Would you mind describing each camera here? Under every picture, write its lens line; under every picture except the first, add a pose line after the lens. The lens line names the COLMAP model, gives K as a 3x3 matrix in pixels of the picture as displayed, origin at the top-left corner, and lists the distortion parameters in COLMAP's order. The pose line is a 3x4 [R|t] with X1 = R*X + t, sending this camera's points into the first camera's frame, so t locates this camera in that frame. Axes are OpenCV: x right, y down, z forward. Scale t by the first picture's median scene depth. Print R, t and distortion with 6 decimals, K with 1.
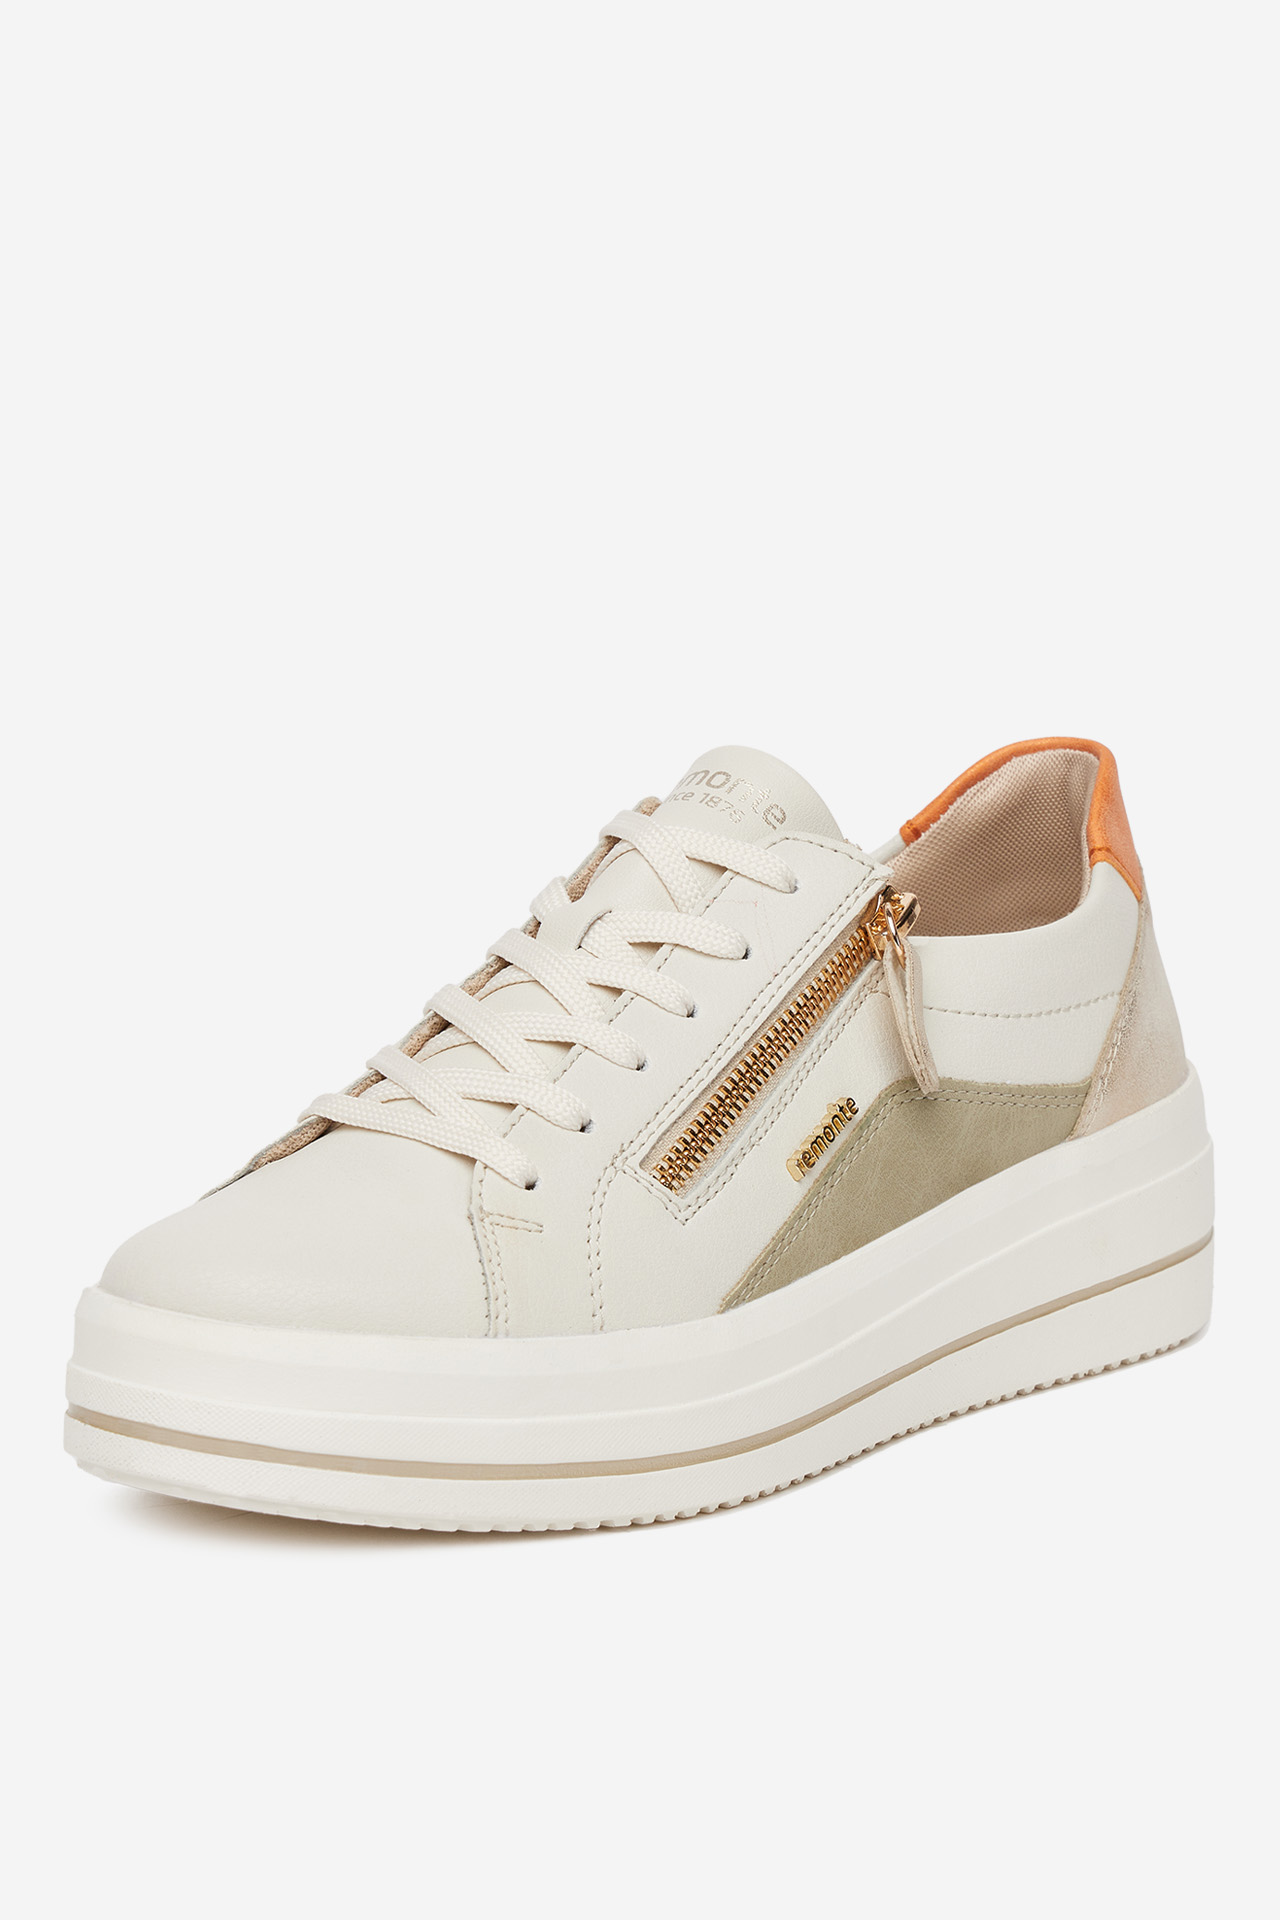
lens RADIAL K [[5762.1, 0, 640.5], [0, 5762.1, 960.0], [0, 0, 1]] dist [0.226843, 0.000000]
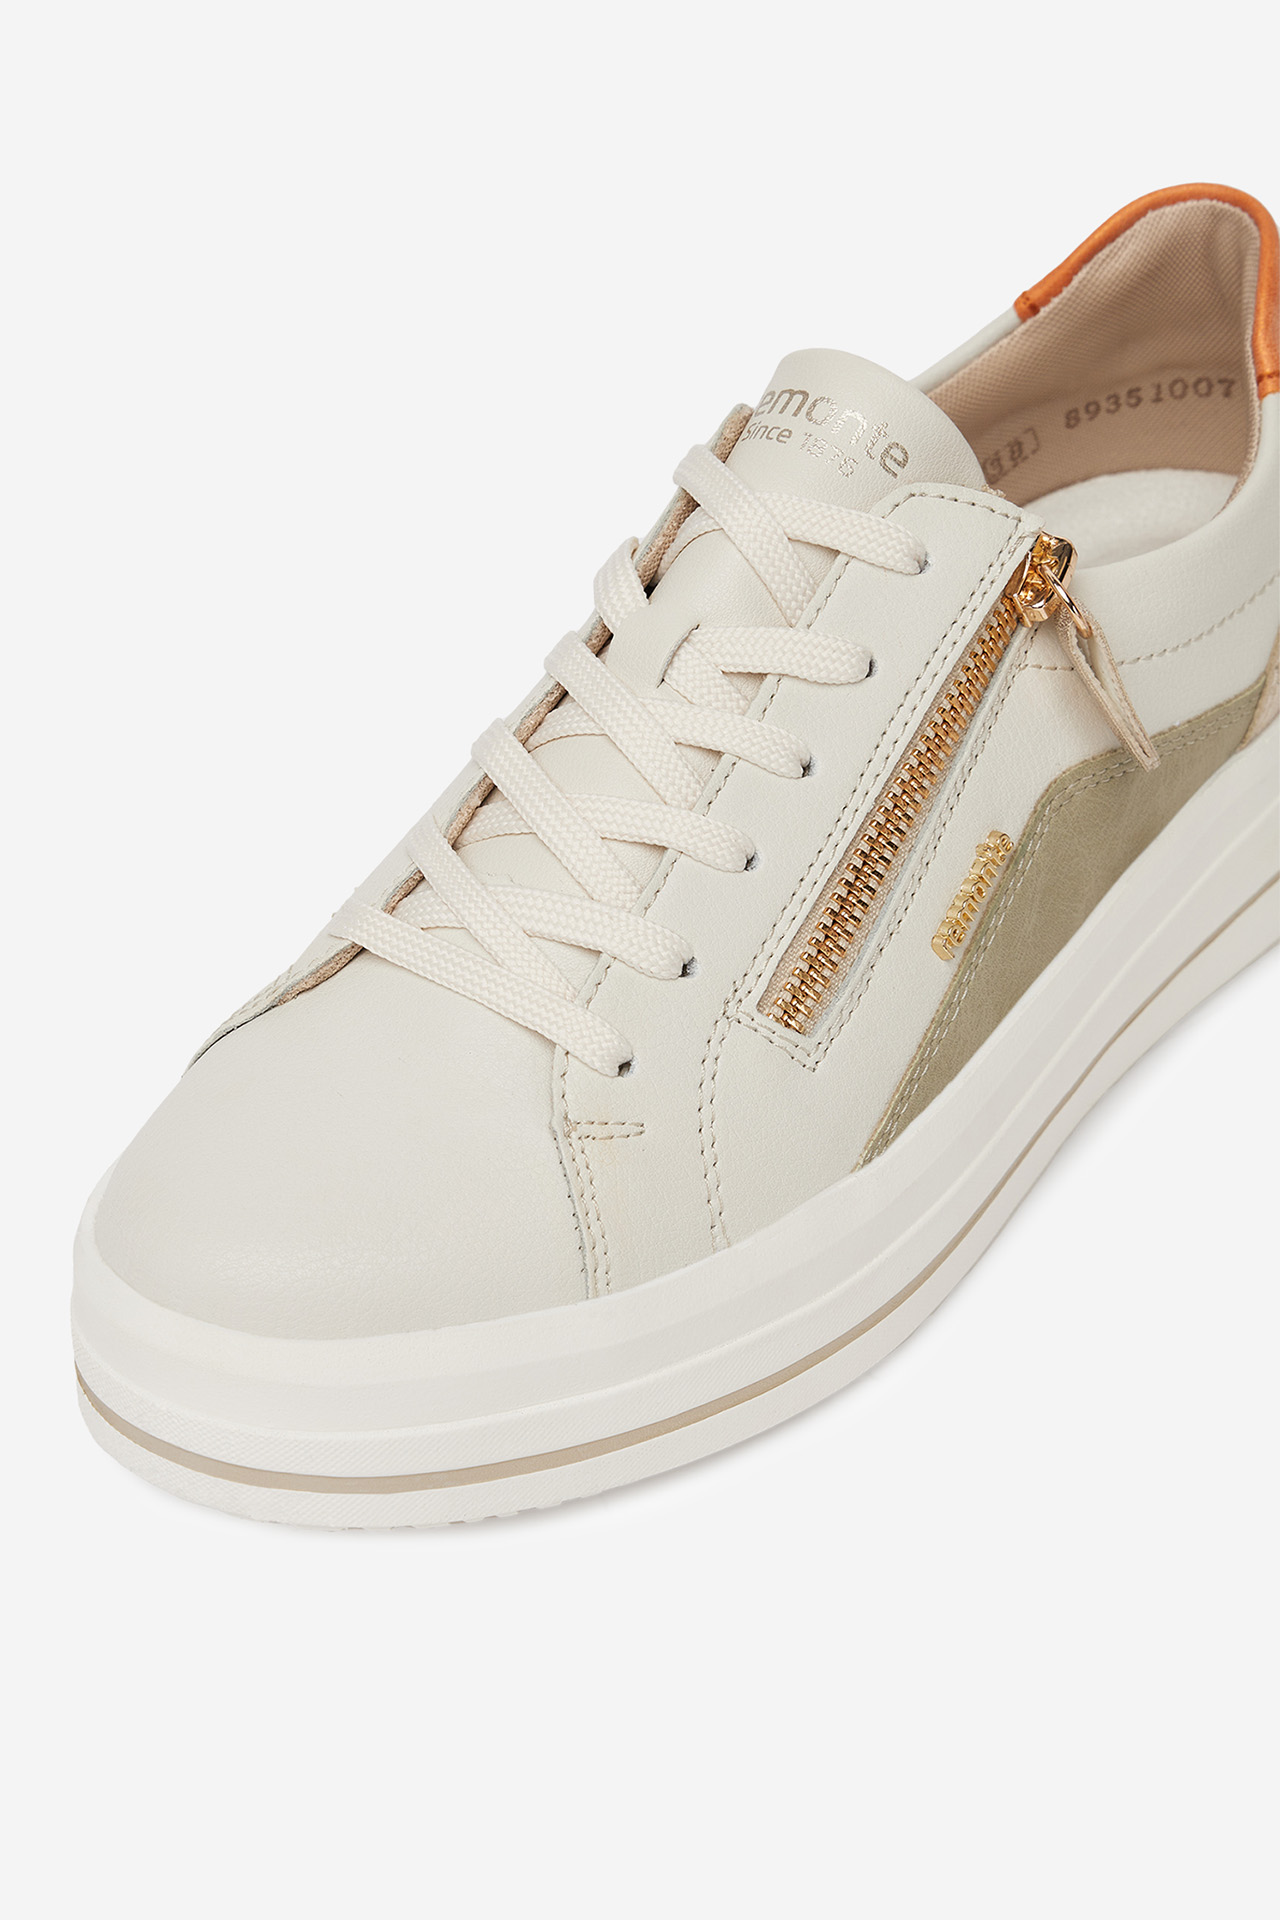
lens RADIAL K [[3940.3, 0, 640.3], [0, 3940.3, 960.0], [0, 0, 1]] dist [-0.070163, 0.000000]
pose [[0.998647, -0.051994, -0.000123, -0.015440], [0.047635, 0.913976, 0.402962, -0.185487], [-0.020839, -0.402423, 0.915217, 0.488350]]
